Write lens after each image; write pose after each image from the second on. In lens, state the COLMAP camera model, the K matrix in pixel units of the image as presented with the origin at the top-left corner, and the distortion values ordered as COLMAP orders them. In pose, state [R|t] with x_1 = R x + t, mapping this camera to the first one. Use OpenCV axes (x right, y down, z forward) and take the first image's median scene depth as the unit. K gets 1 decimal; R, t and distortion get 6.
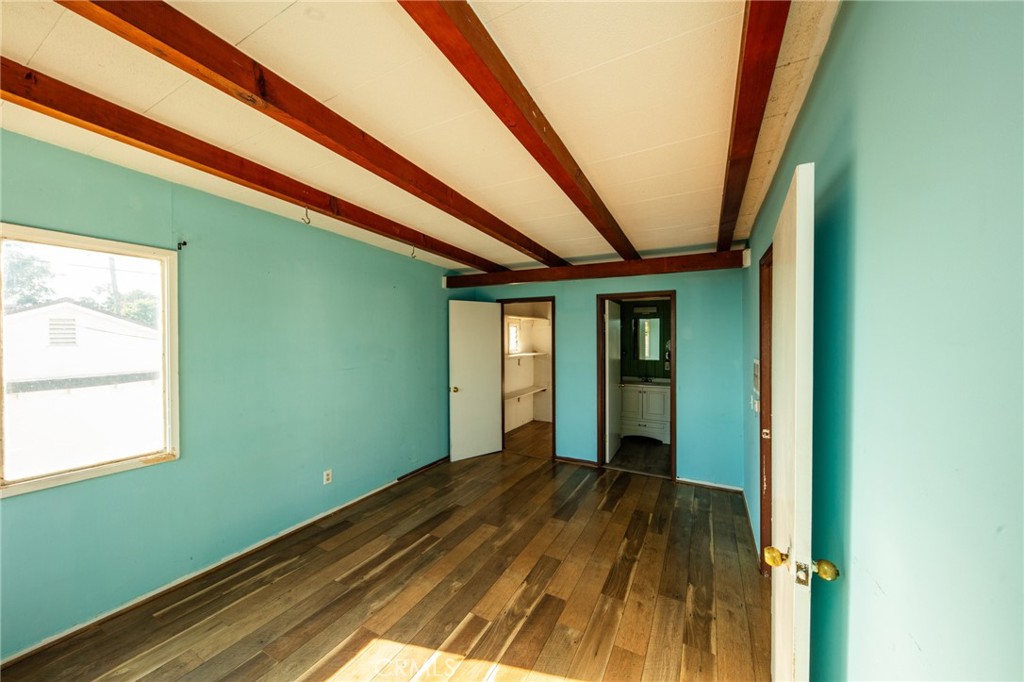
lens RADIAL K [[355.5, 0, 514.0], [0, 355.5, 341.8], [0, 0, 1]] dist [-0.004086, -0.003630]
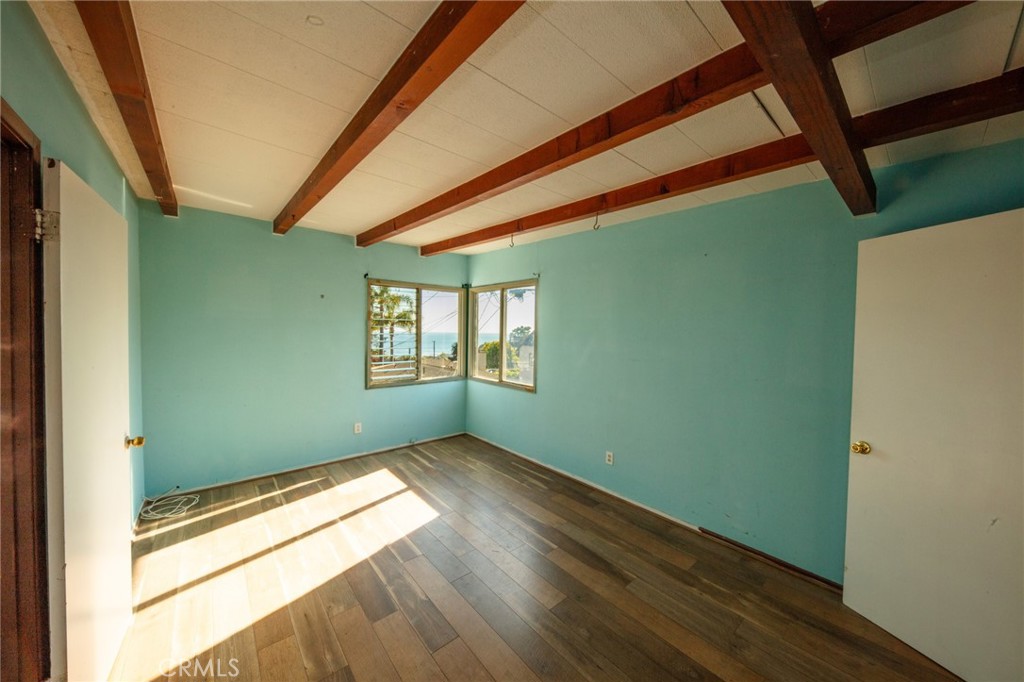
lens RADIAL K [[355.5, 0, 514.5], [0, 355.5, 337.9], [0, 0, 1]] dist [-0.004086, -0.003630]
pose [[-0.359091, 0.013237, -0.933209, 0.604903], [-0.032953, 0.999096, 0.026852, 0.004804], [0.932721, 0.040394, -0.358330, 1.188526]]
